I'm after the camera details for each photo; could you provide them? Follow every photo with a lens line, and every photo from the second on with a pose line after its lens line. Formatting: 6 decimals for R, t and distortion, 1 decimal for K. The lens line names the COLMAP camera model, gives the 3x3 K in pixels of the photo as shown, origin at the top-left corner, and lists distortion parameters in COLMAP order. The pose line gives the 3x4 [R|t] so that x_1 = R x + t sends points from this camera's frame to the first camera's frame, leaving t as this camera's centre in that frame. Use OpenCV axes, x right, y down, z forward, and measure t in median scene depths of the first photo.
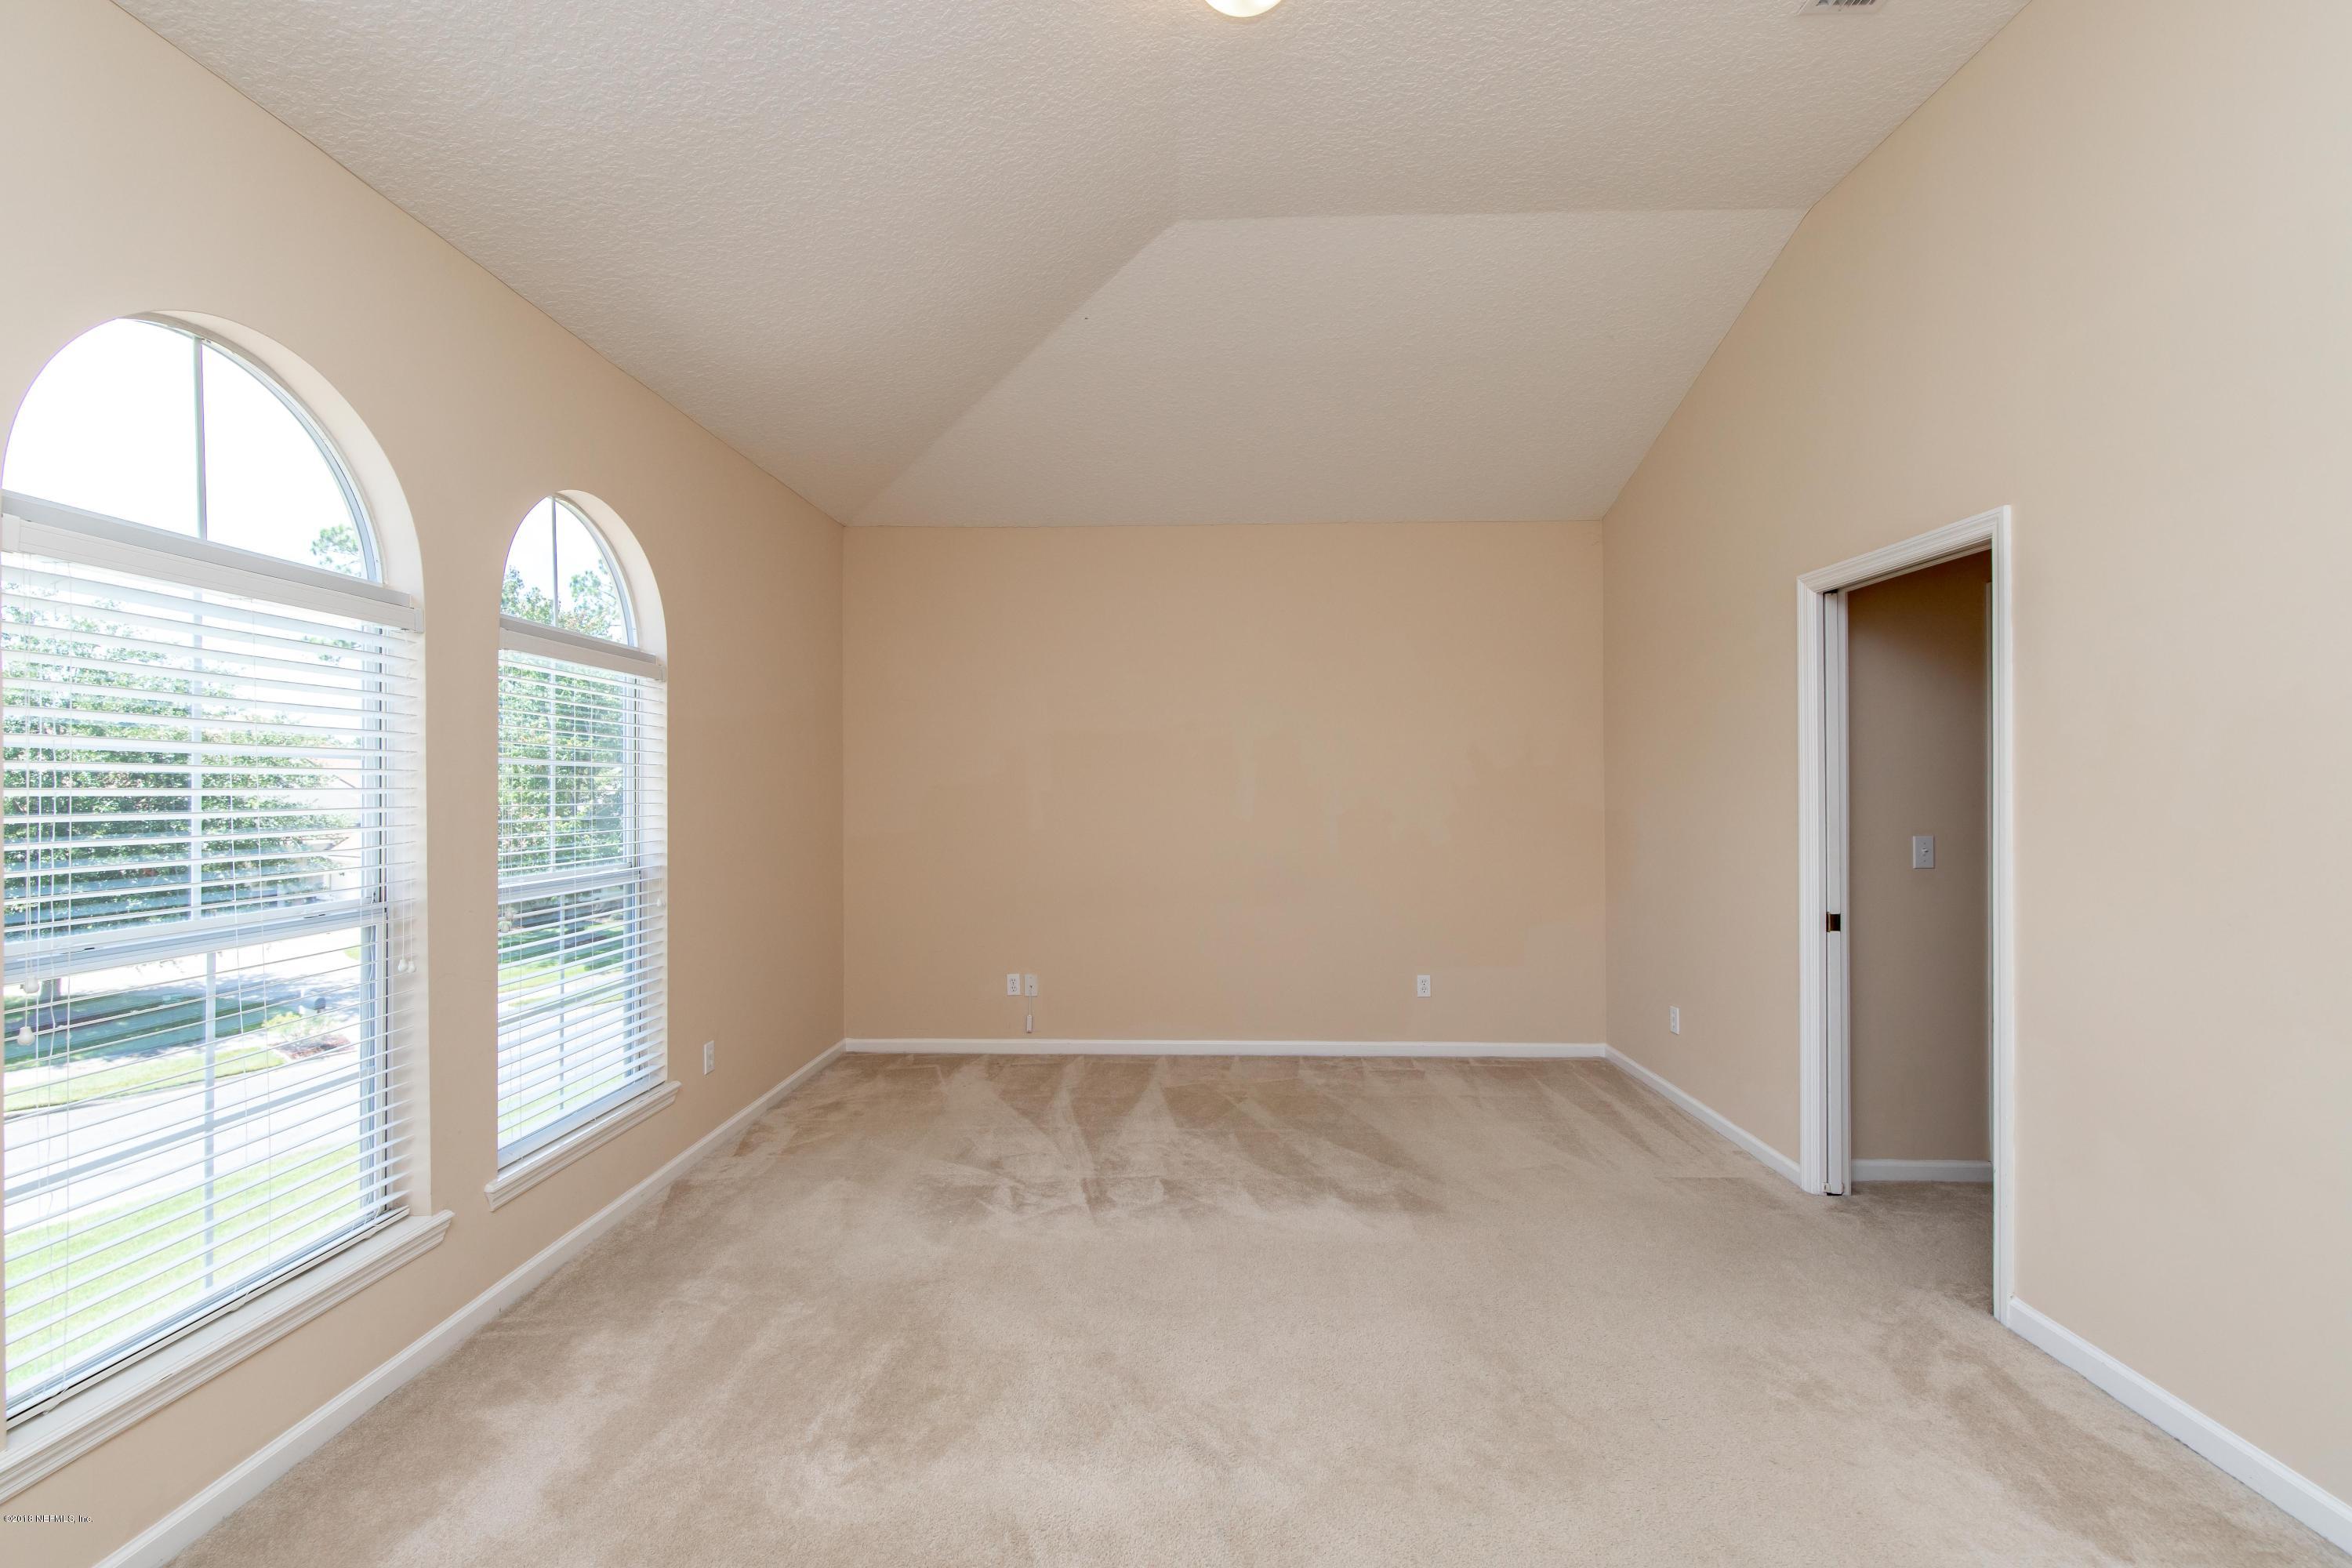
lens RADIAL K [[1032.8, 0, 1166.1], [0, 1032.8, 786.4], [0, 0, 1]] dist [0.000779, -0.000214]
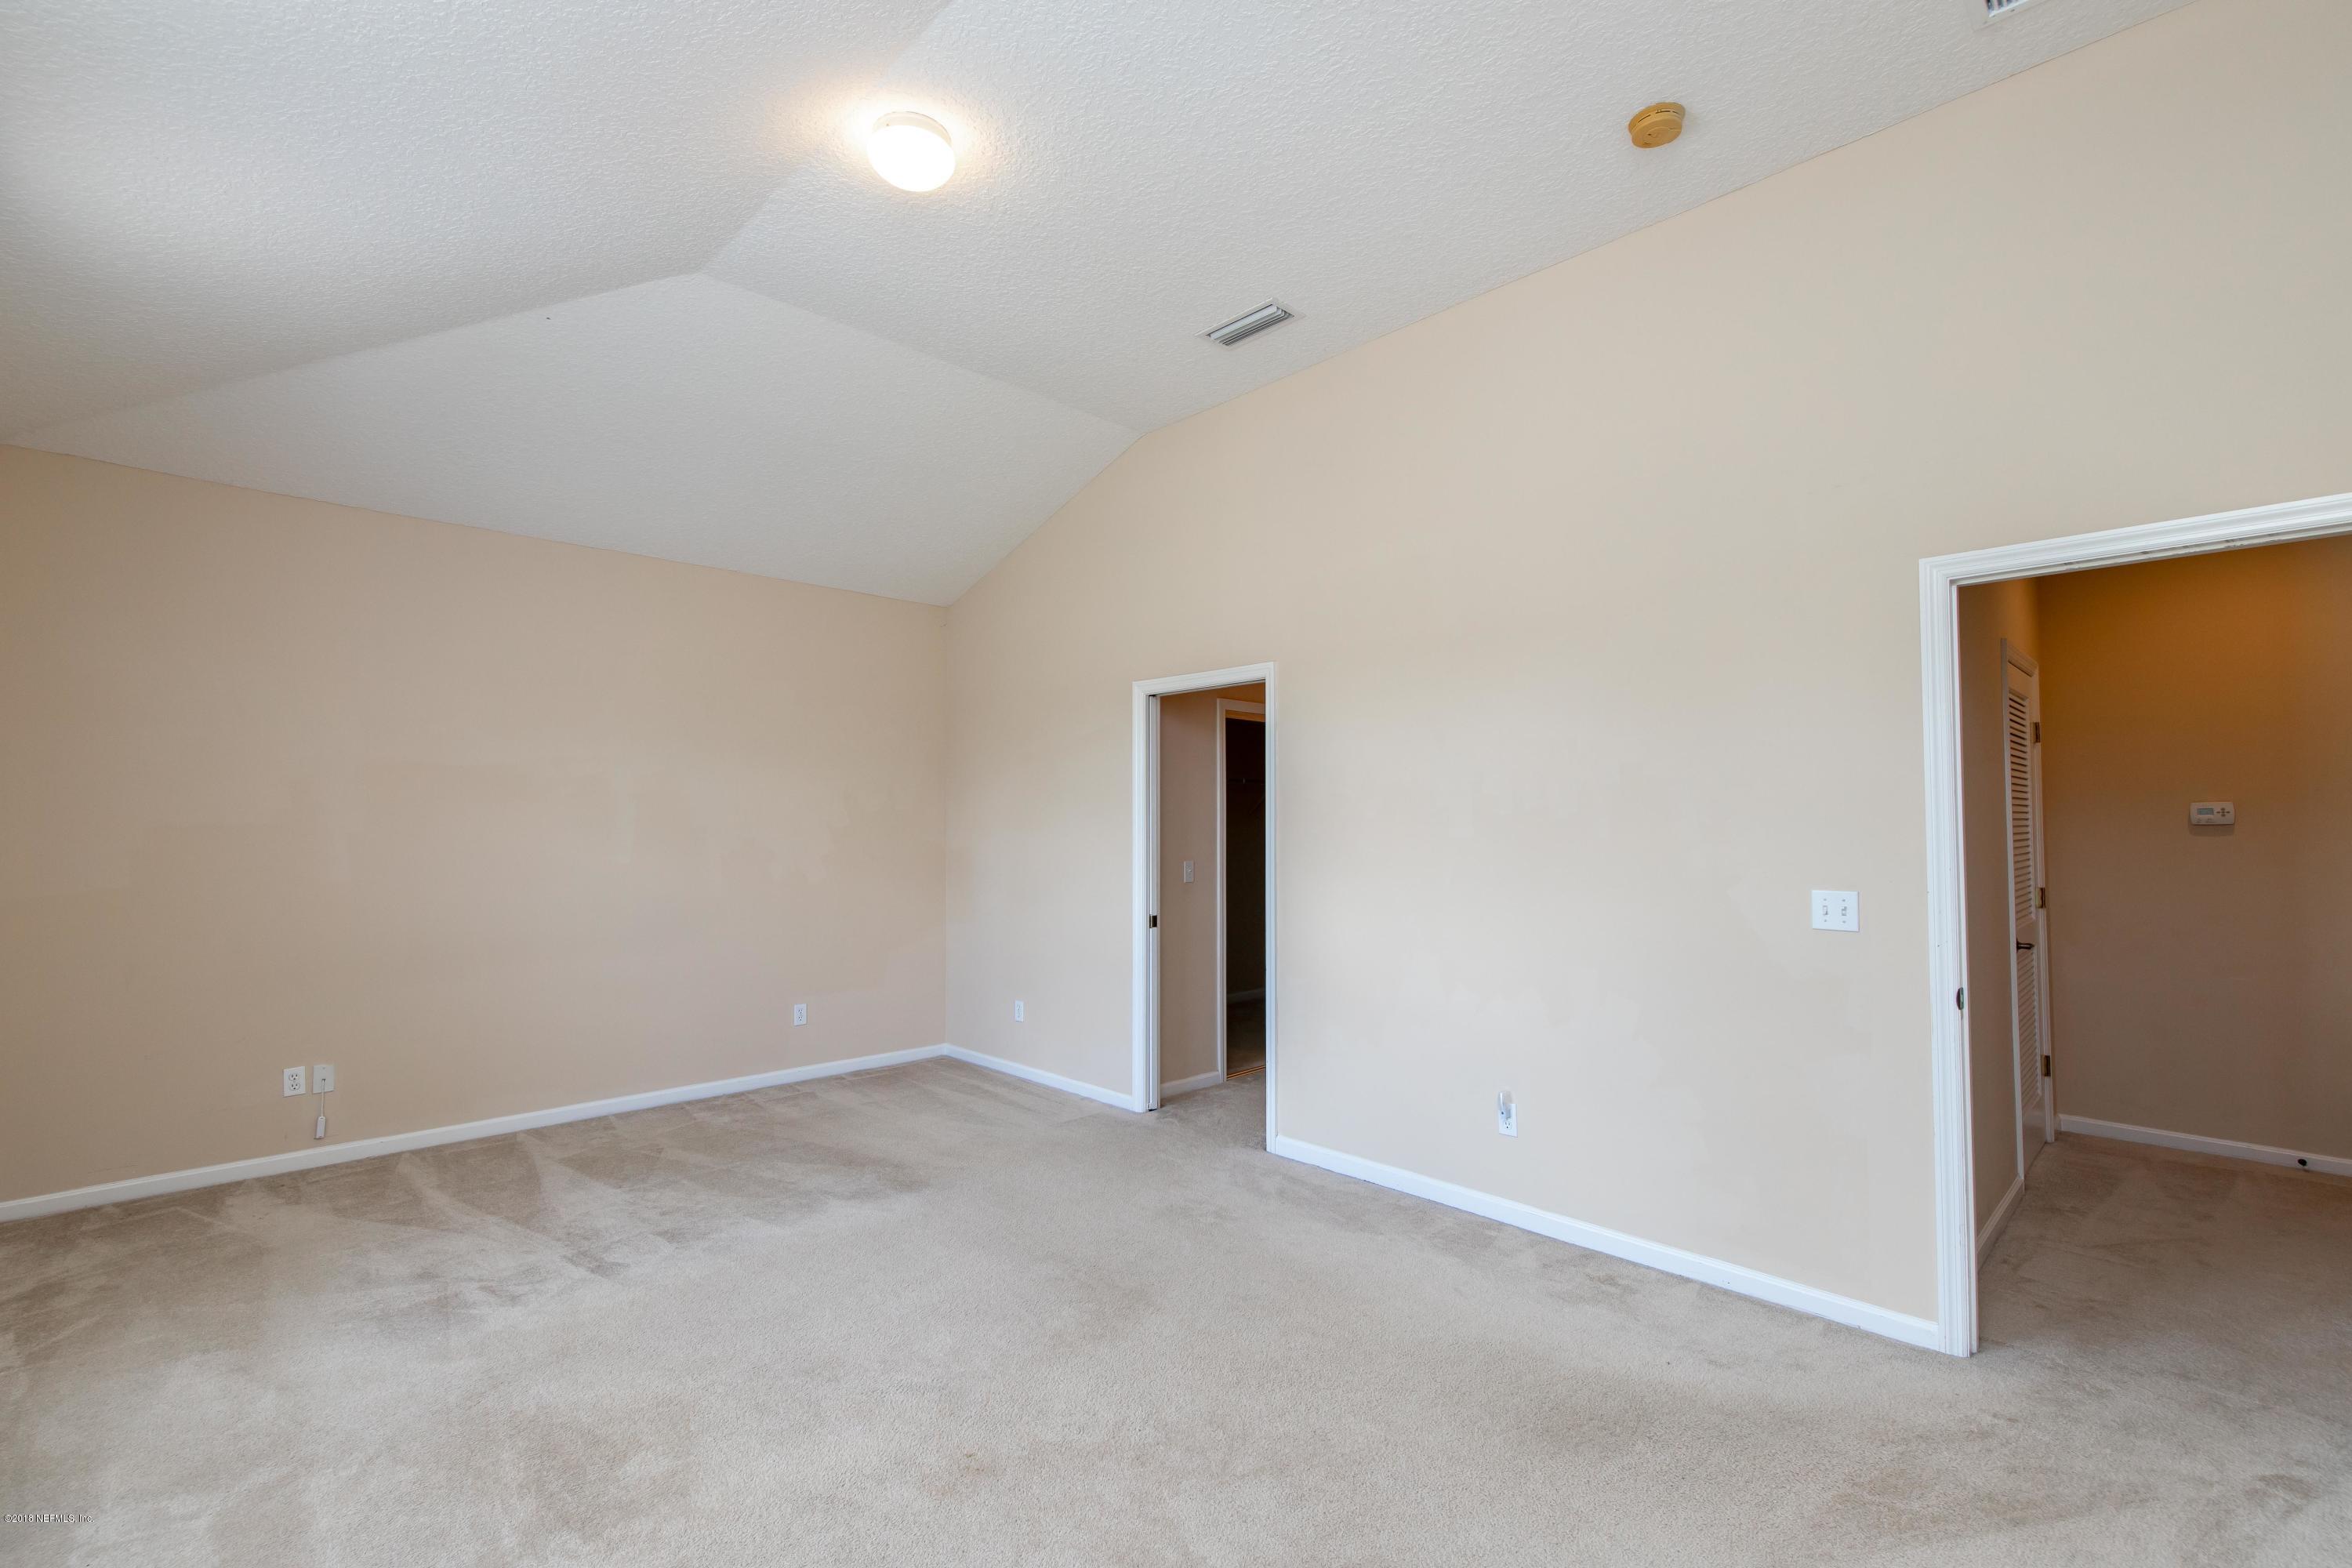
lens RADIAL K [[1025.1, 0, 1170.3], [0, 1025.1, 790.1], [0, 0, 1]] dist [0.000635, -0.000099]
pose [[0.695622, 0.028143, 0.717857, -0.364392], [-0.001001, 0.999269, -0.038206, 0.001538], [-0.718408, 0.025858, 0.695142, -0.027804]]
